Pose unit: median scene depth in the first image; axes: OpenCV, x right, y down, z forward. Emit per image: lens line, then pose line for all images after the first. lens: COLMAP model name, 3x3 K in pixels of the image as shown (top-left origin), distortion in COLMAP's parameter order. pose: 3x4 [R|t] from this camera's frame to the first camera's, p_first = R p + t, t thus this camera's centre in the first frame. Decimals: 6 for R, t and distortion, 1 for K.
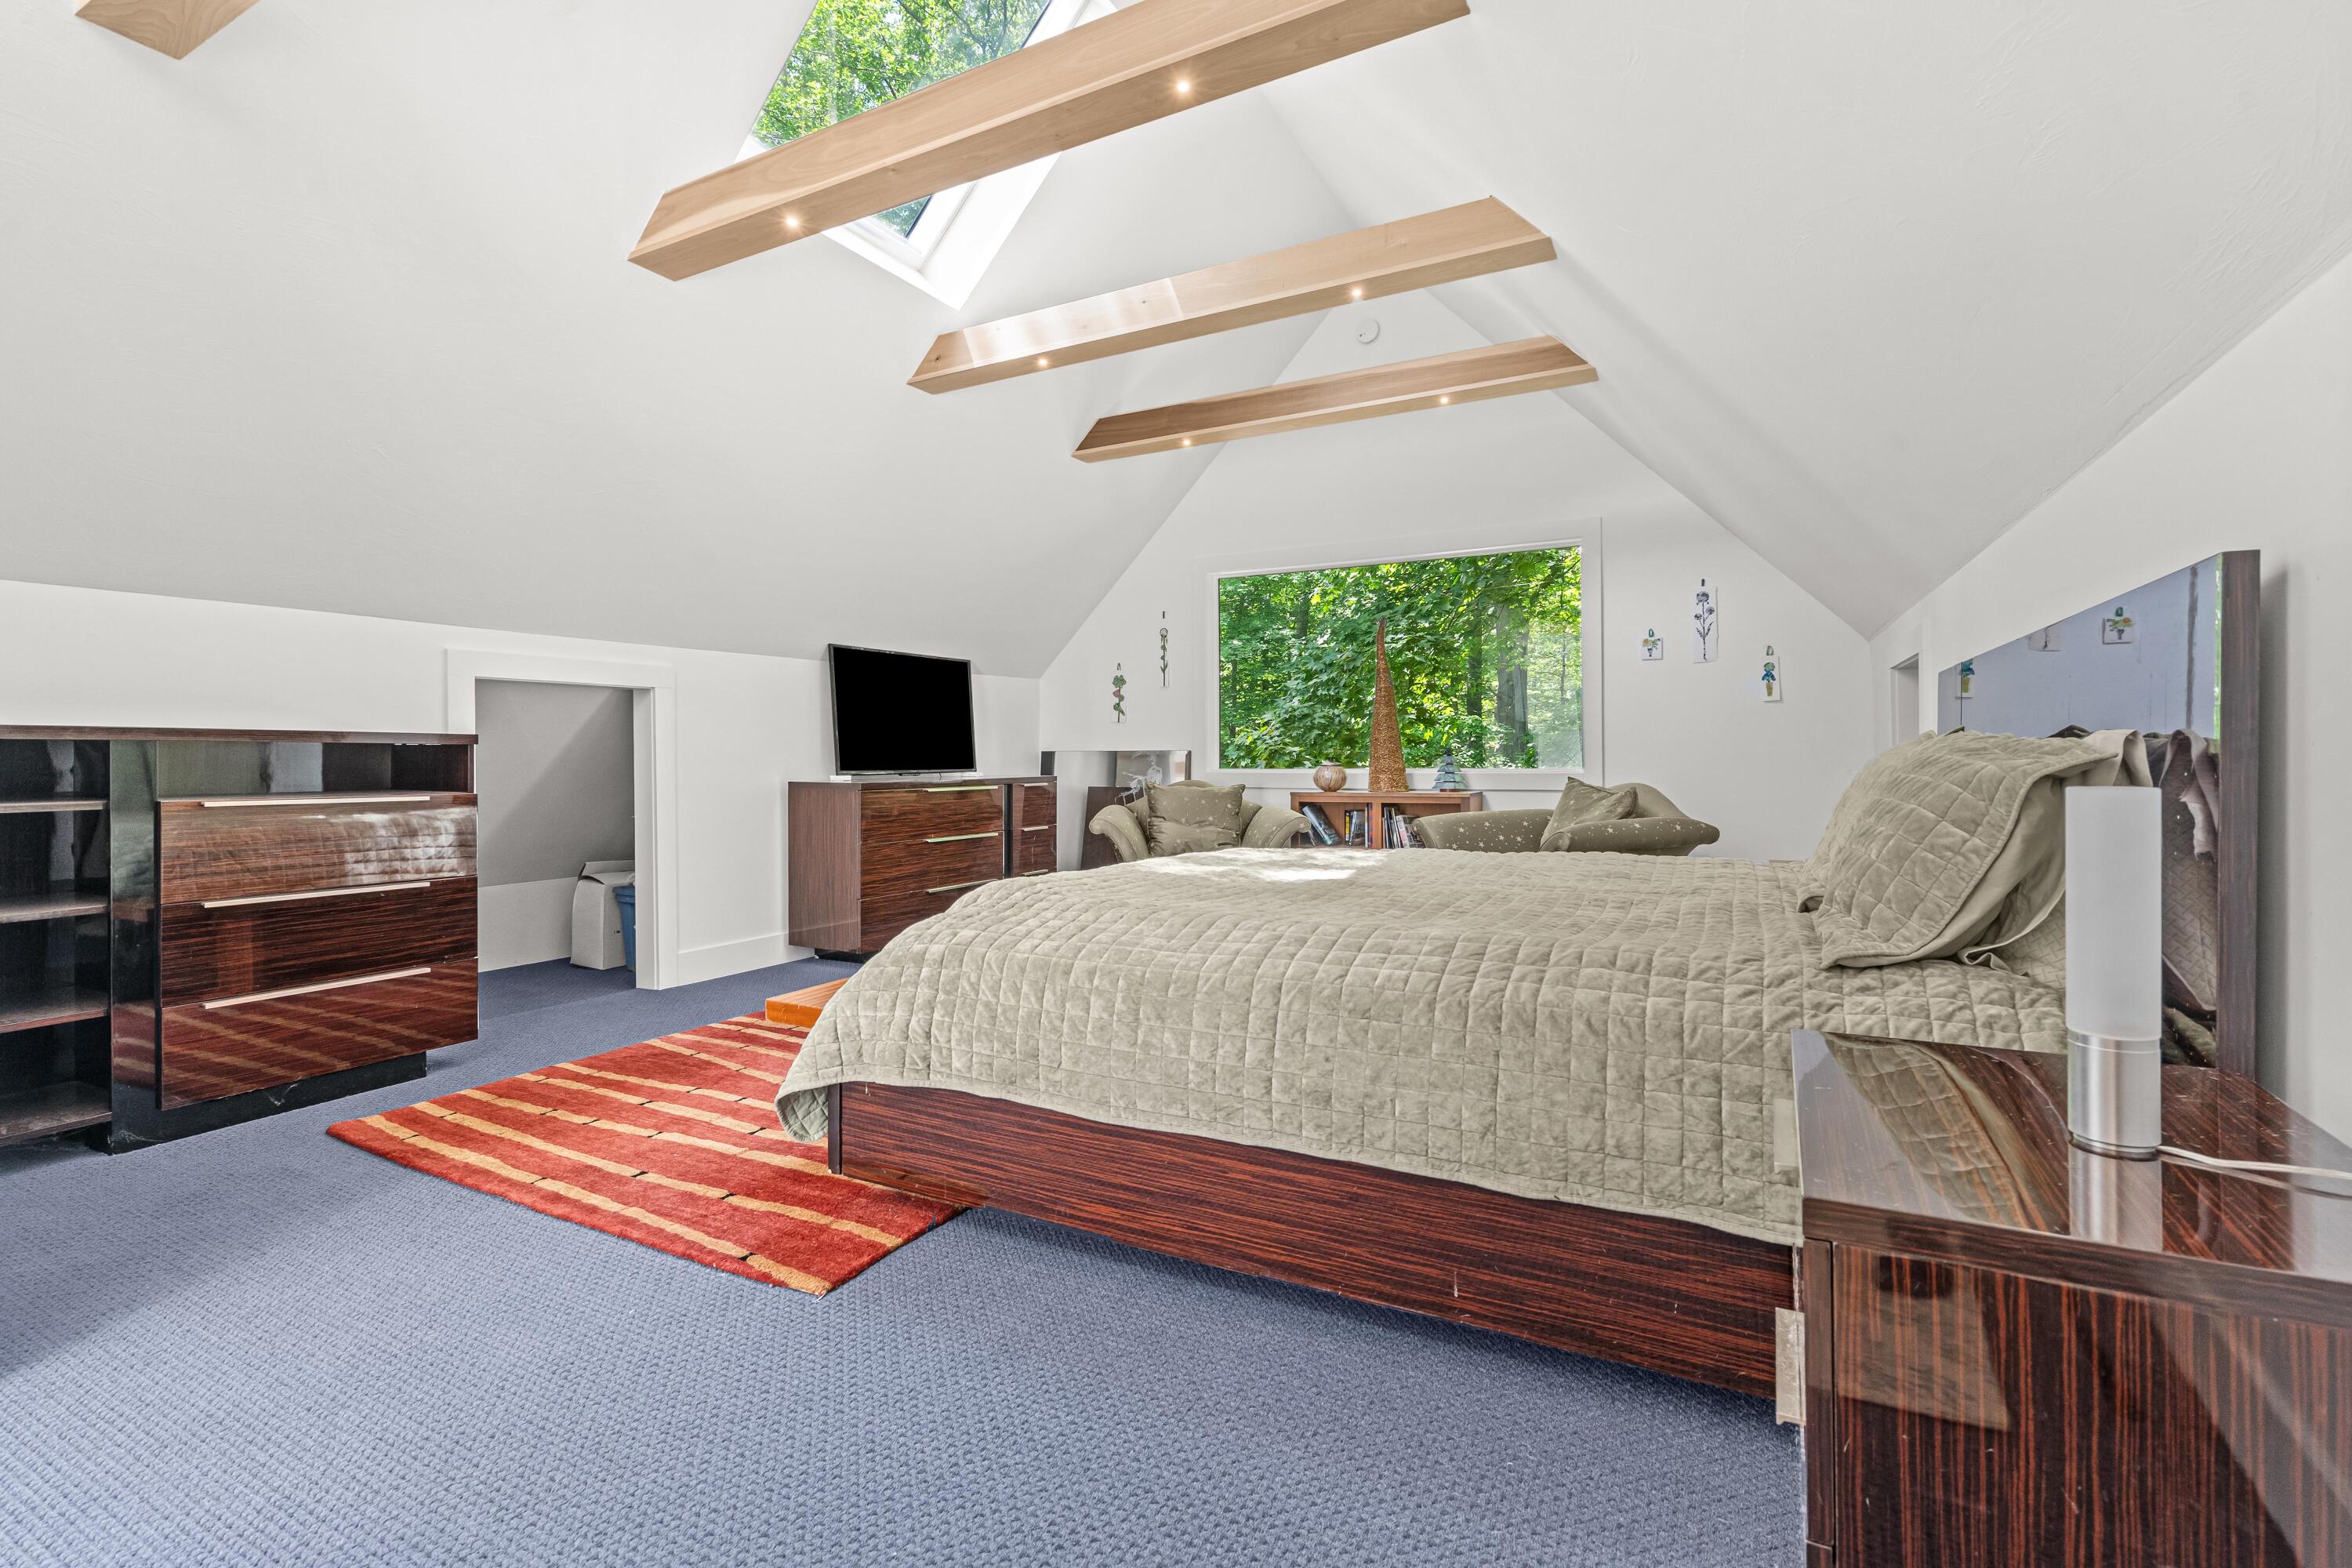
lens RADIAL K [[1075.6, 0, 1170.9], [0, 1075.6, 775.4], [0, 0, 1]] dist [-0.000840, 0.000621]
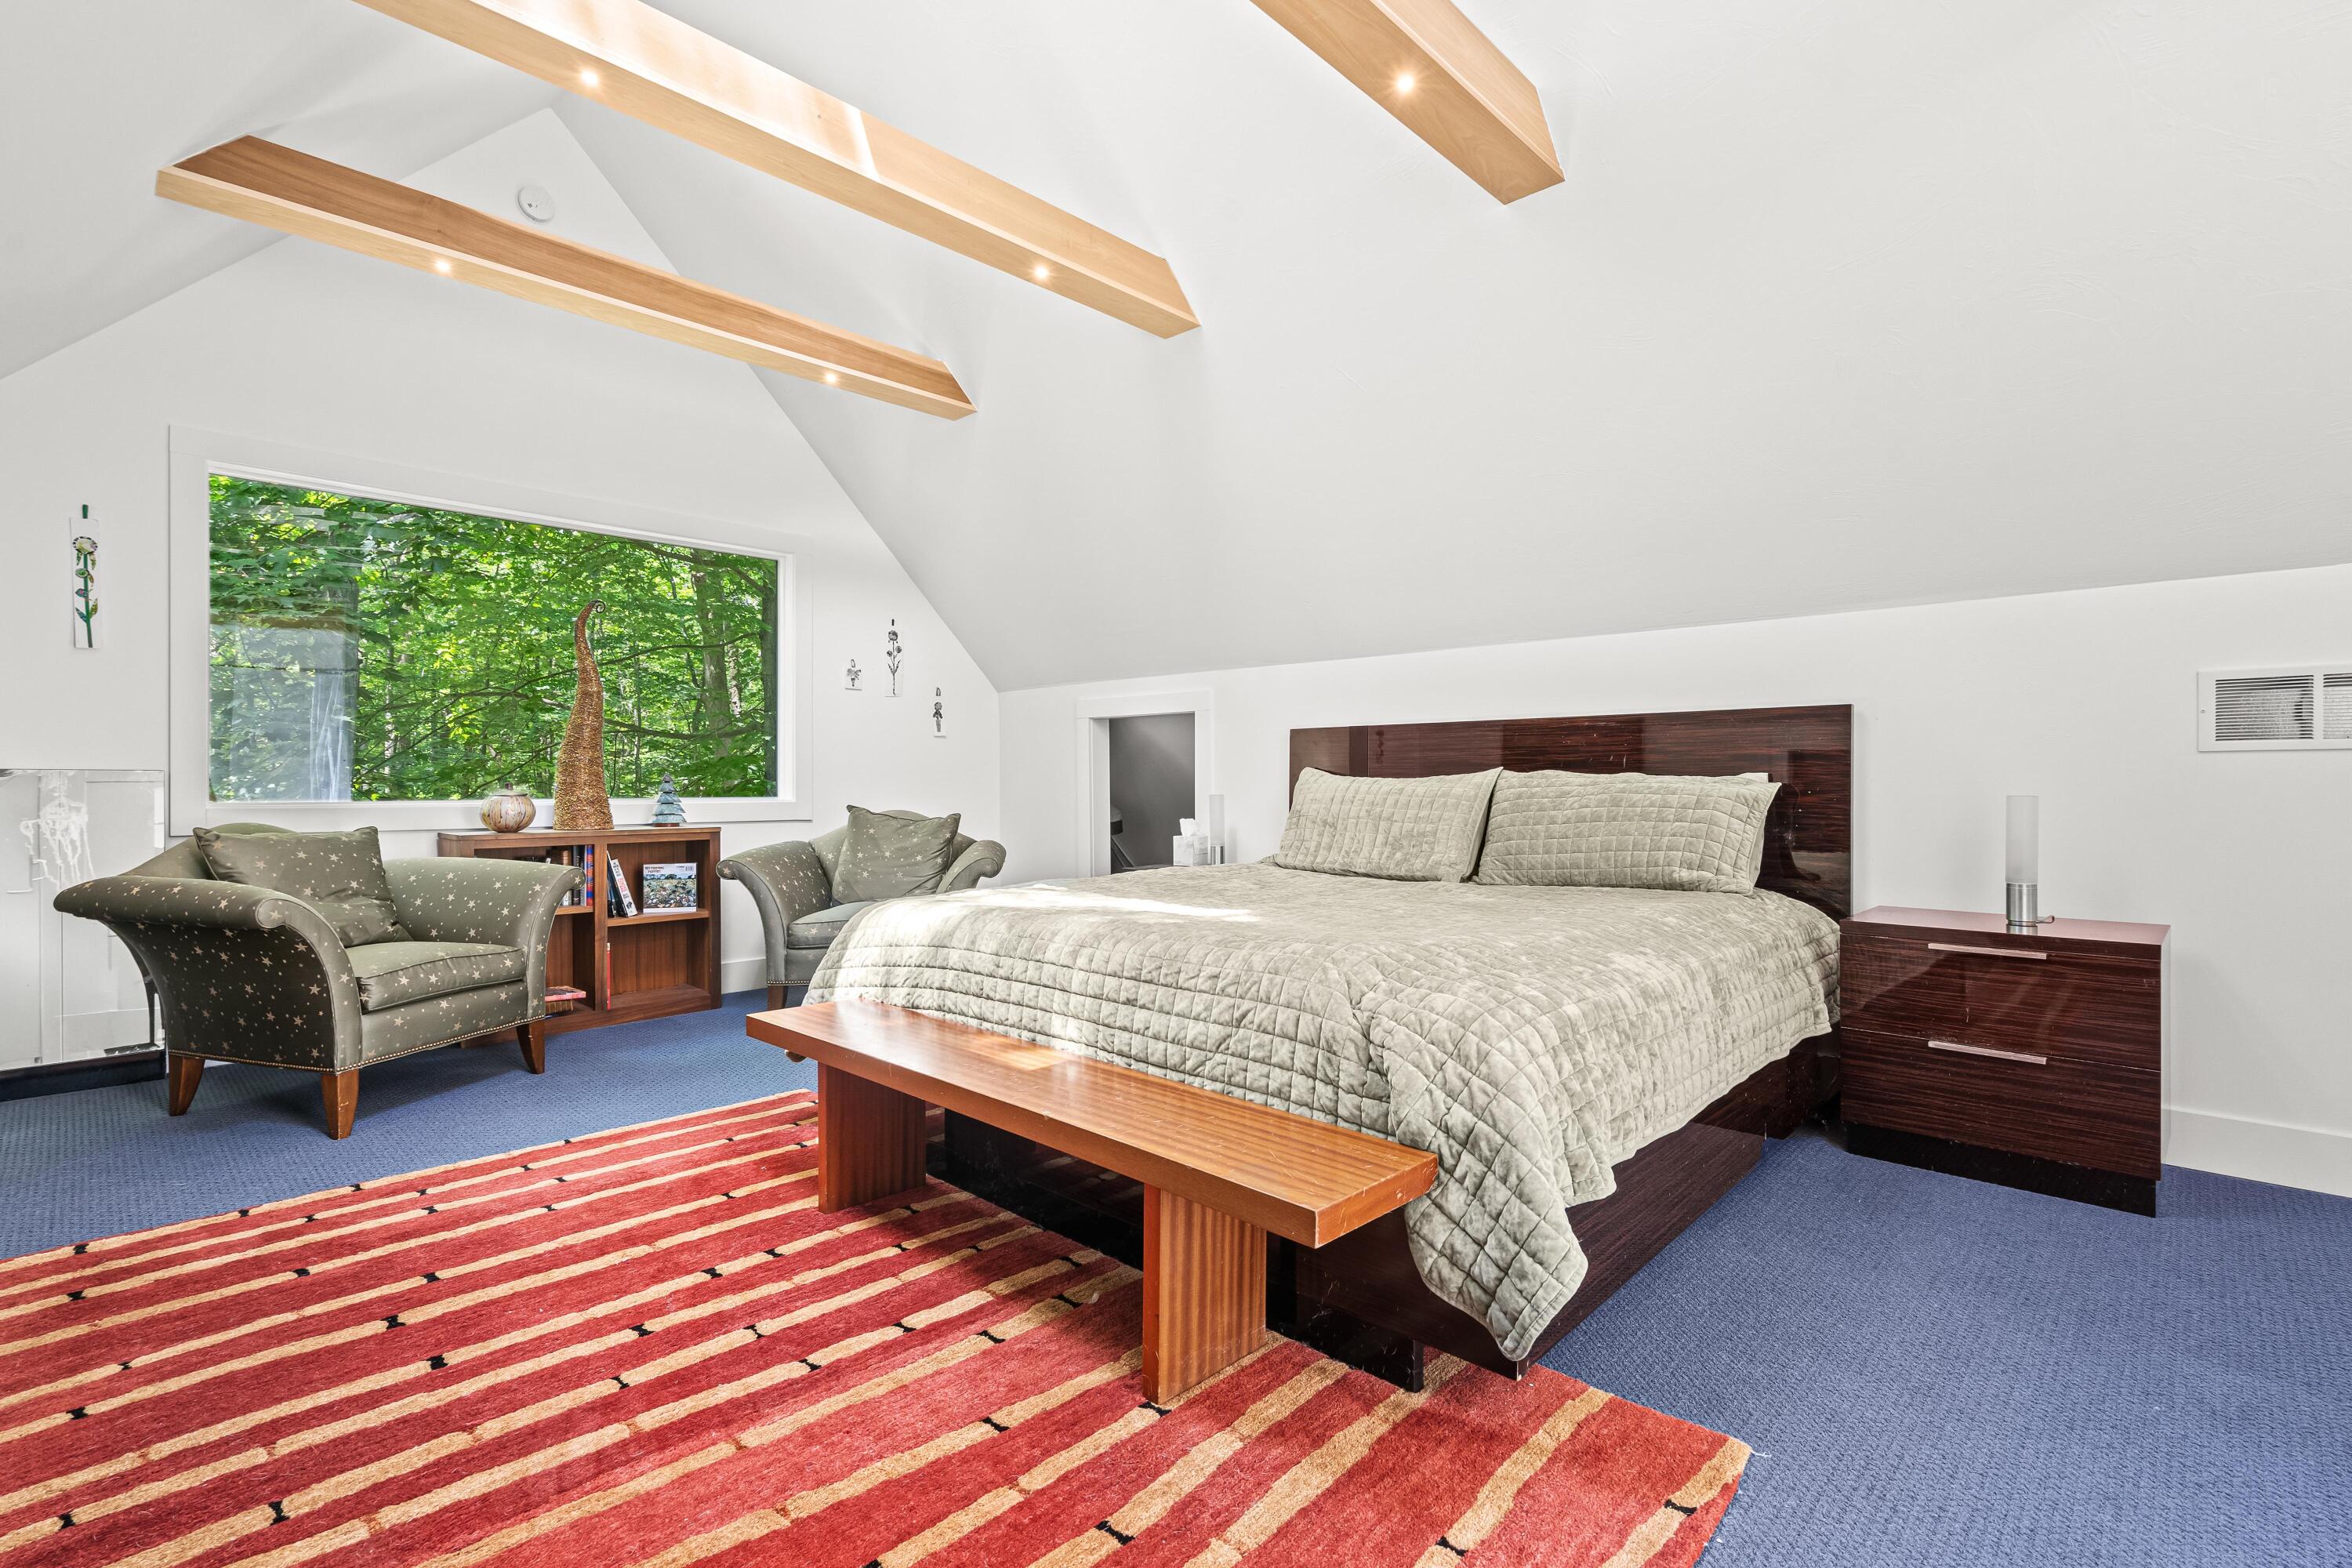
lens RADIAL K [[1075.6, 0, 1170.9], [0, 1075.6, 775.4], [0, 0, 1]] dist [-0.000840, 0.000621]
pose [[0.274698, 0.011358, 0.961463, -0.454965], [0.016728, 0.999722, -0.016590, -0.004683], [-0.961385, 0.020640, 0.274432, 0.442766]]
